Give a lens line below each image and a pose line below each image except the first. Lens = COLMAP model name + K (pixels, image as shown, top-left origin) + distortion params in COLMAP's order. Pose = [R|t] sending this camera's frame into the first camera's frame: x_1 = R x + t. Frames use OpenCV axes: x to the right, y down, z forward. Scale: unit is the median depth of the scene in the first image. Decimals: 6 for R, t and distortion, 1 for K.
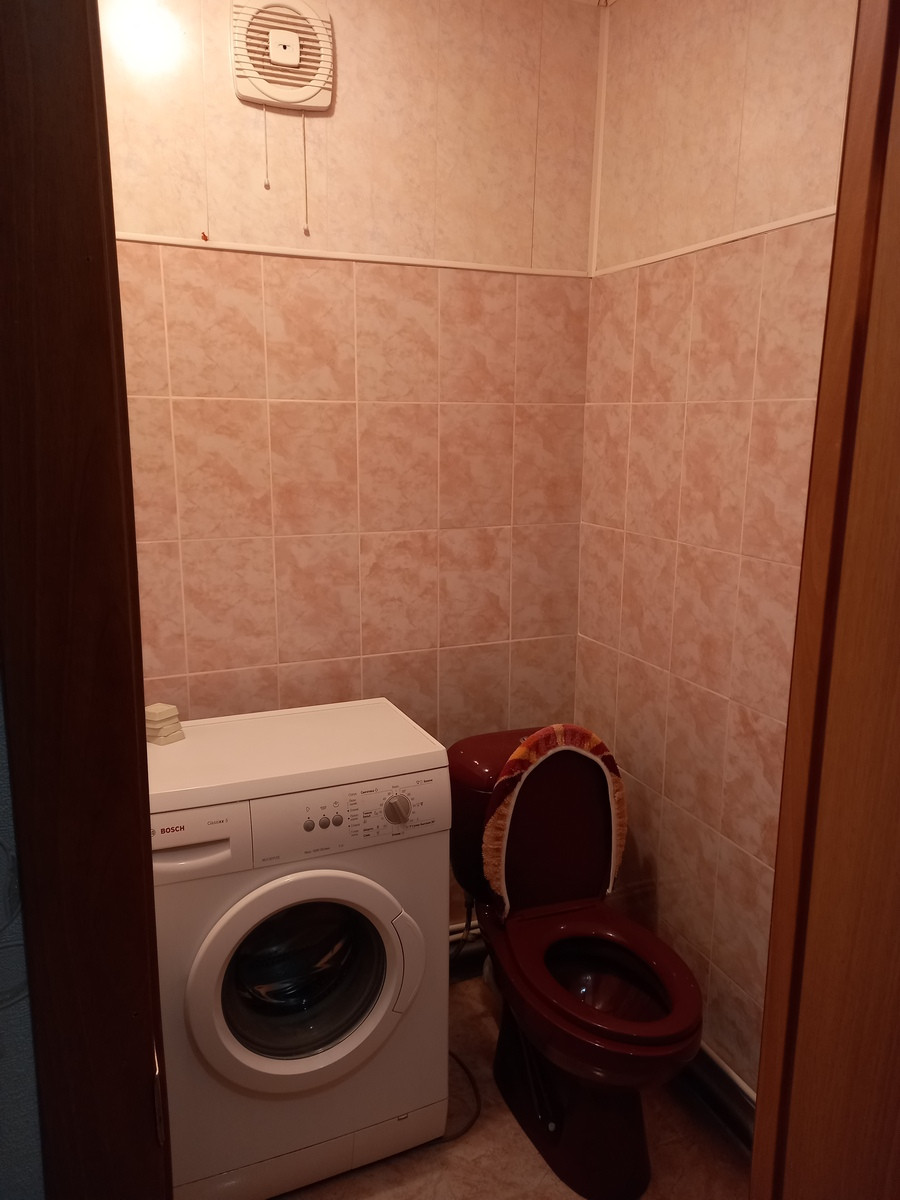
lens RADIAL K [[871.3, 0, 459.0], [0, 871.3, 598.6], [0, 0, 1]] dist [0.070494, -0.058605]
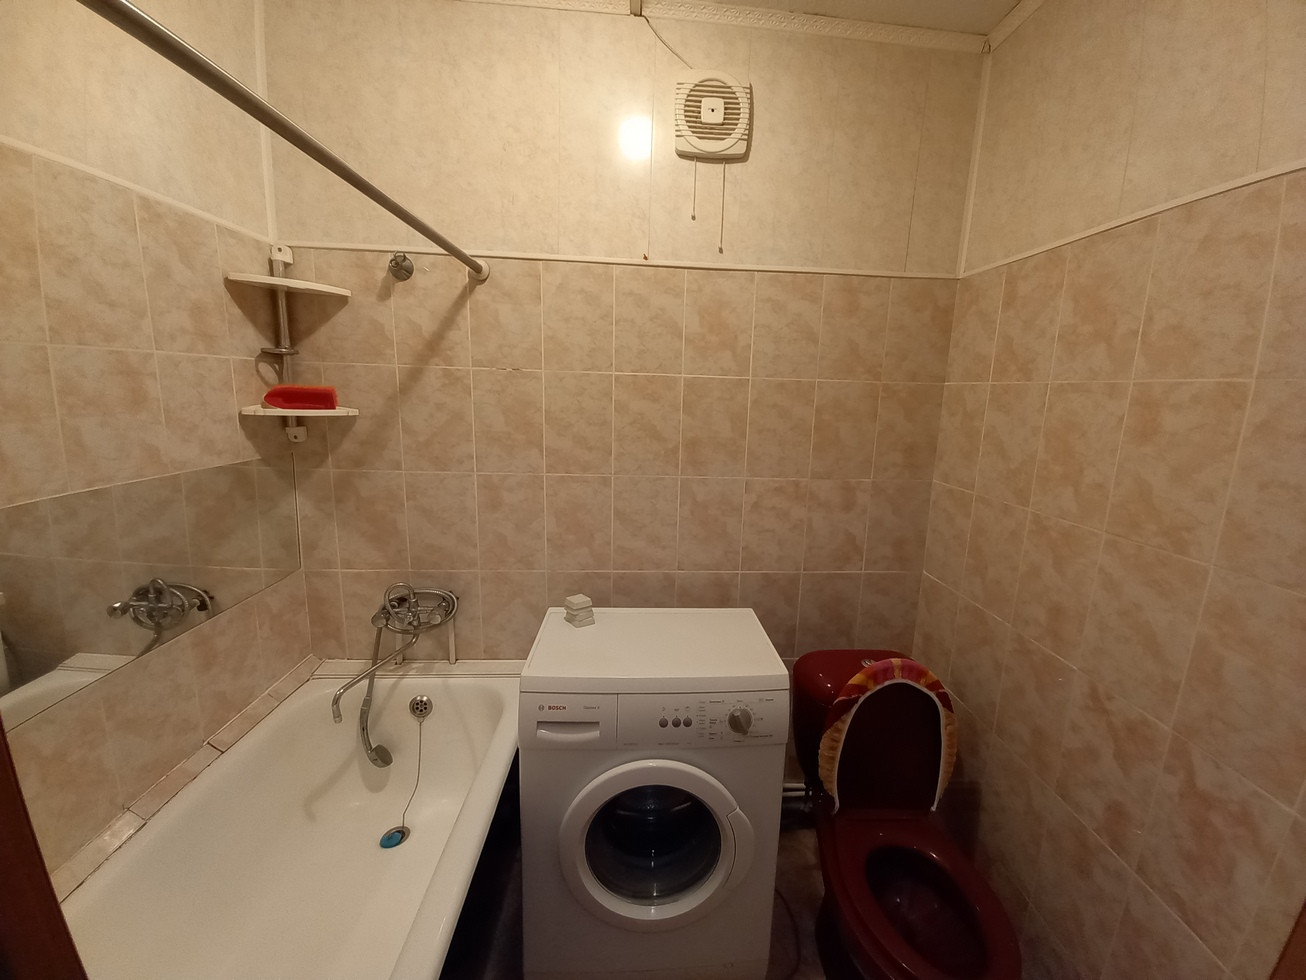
lens RADIAL K [[512.7, 0, 678.2], [0, 512.7, 485.0], [0, 0, 1]] dist [0.012533, -0.012451]
pose [[0.945658, 0.079556, -0.315281, 0.036702], [-0.088805, 0.995935, -0.015056, -0.047651], [0.312802, 0.042237, 0.948879, 0.261148]]
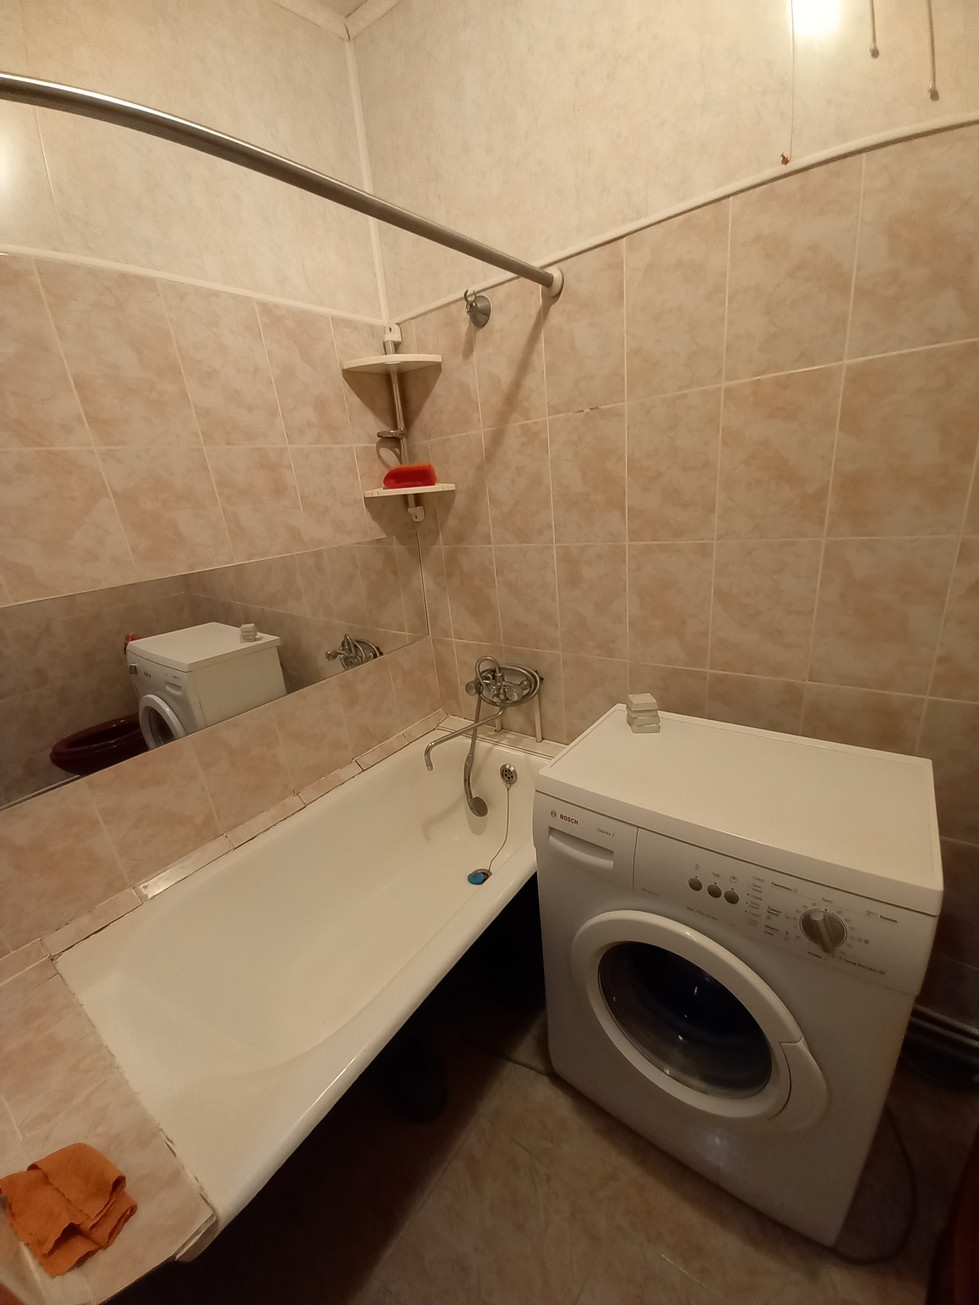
lens RADIAL K [[512.3, 0, 494.1], [0, 512.3, 677.6], [0, 0, 1]] dist [0.012533, -0.012451]
pose [[0.497901, 0.250294, -0.830330, 0.083021], [-0.071394, 0.966026, 0.248388, -0.042715], [0.864290, -0.064392, 0.498855, 0.475514]]
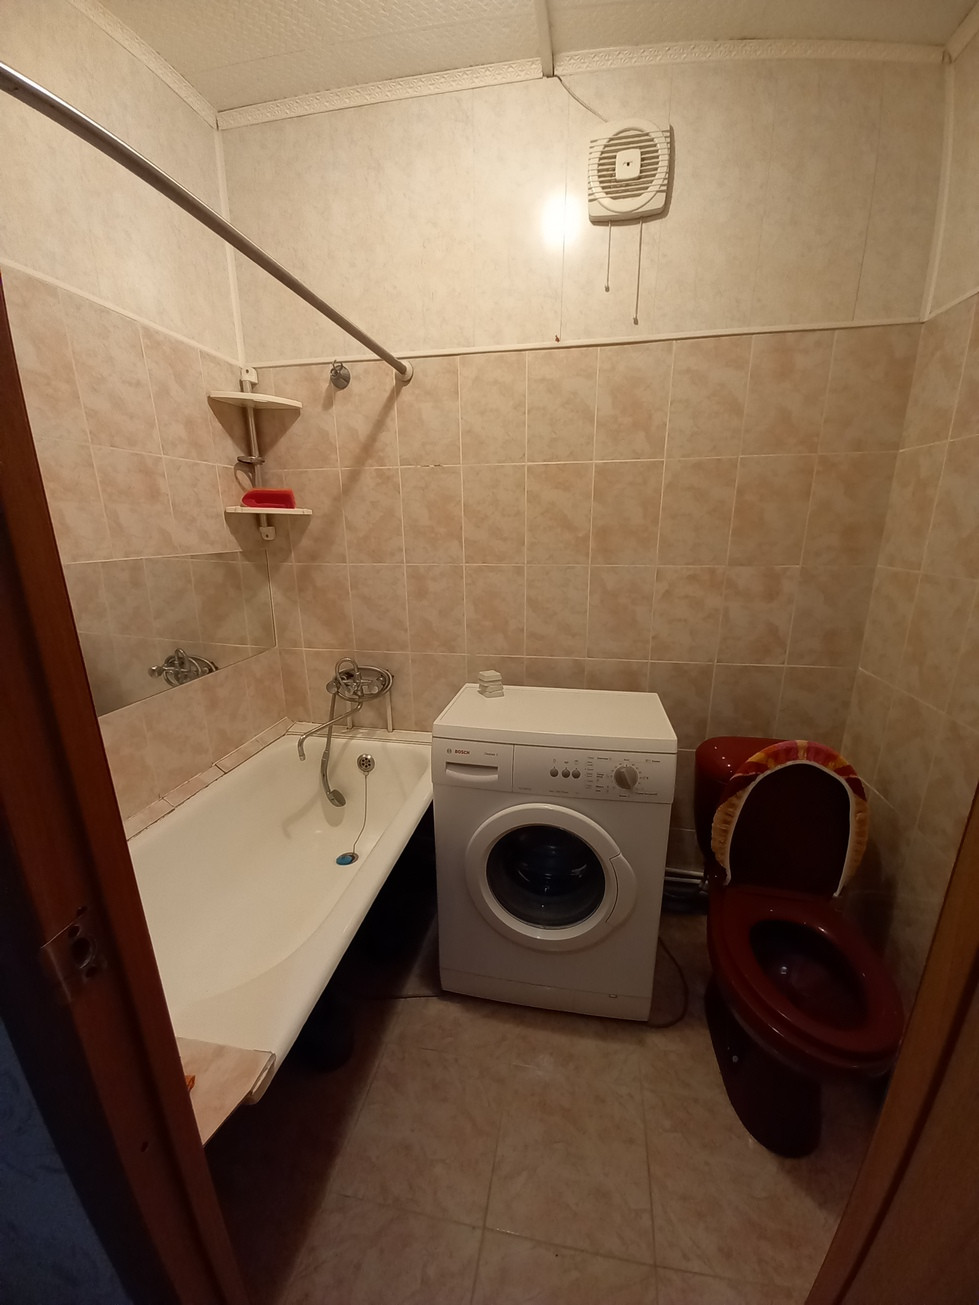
lens RADIAL K [[512.3, 0, 495.6], [0, 512.3, 677.0], [0, 0, 1]] dist [0.012533, -0.012451]
pose [[0.835119, 0.141932, -0.531443, 0.123327], [-0.096108, 0.988926, 0.113087, 0.027253], [0.541609, -0.043365, 0.839511, 0.241185]]
